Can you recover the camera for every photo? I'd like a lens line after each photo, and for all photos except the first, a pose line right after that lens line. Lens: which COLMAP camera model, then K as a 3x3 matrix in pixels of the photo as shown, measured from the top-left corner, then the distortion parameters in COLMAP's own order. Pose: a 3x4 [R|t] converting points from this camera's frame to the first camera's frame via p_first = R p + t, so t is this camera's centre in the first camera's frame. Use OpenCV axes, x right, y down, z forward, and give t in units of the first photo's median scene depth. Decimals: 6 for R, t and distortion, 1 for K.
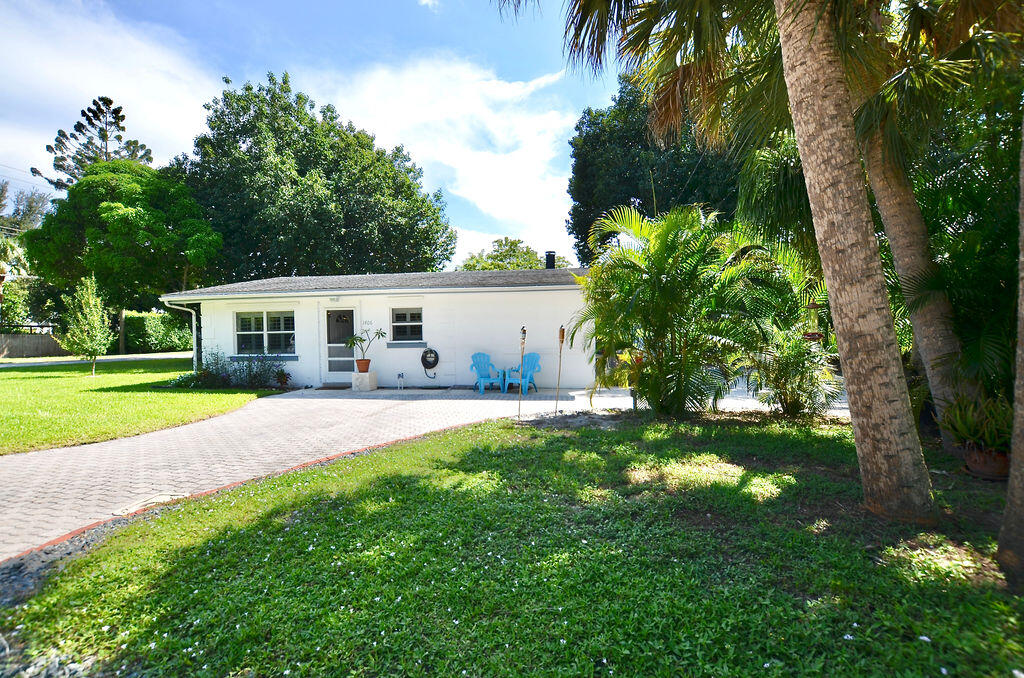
lens RADIAL K [[453.1, 0, 511.9], [0, 453.1, 338.3], [0, 0, 1]] dist [-0.020668, -0.000980]
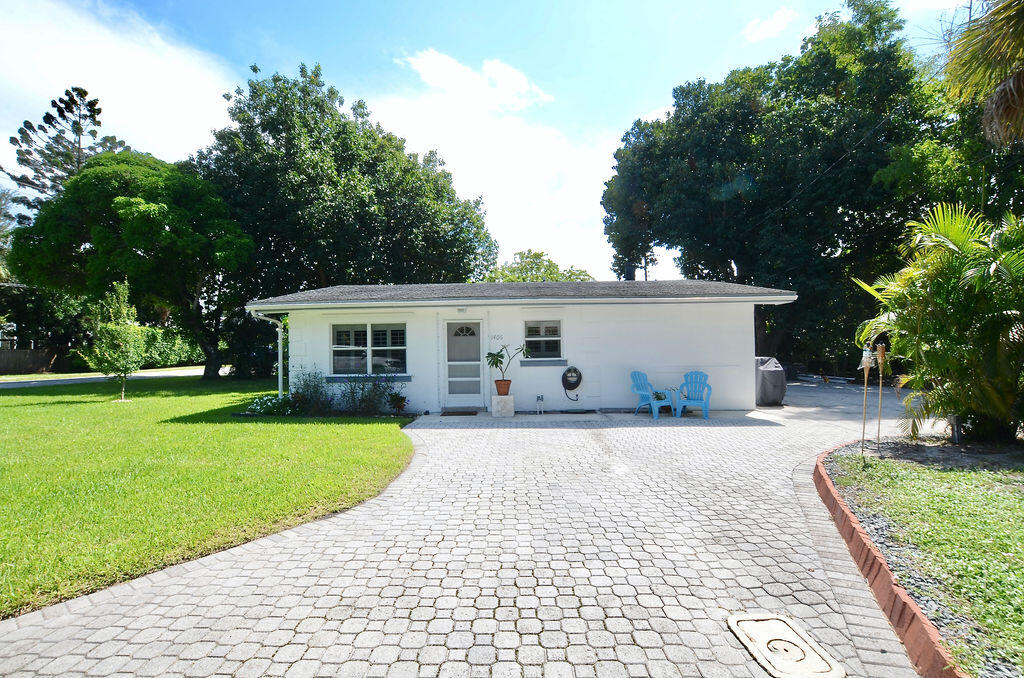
lens RADIAL K [[450.3, 0, 507.6], [0, 450.3, 344.3], [0, 0, 1]] dist [-0.037658, 0.005628]
pose [[0.995775, 0.002284, 0.091802, -0.202660], [-0.000452, 0.999801, -0.019968, -0.002078], [-0.091829, 0.019842, 0.995577, 0.074088]]
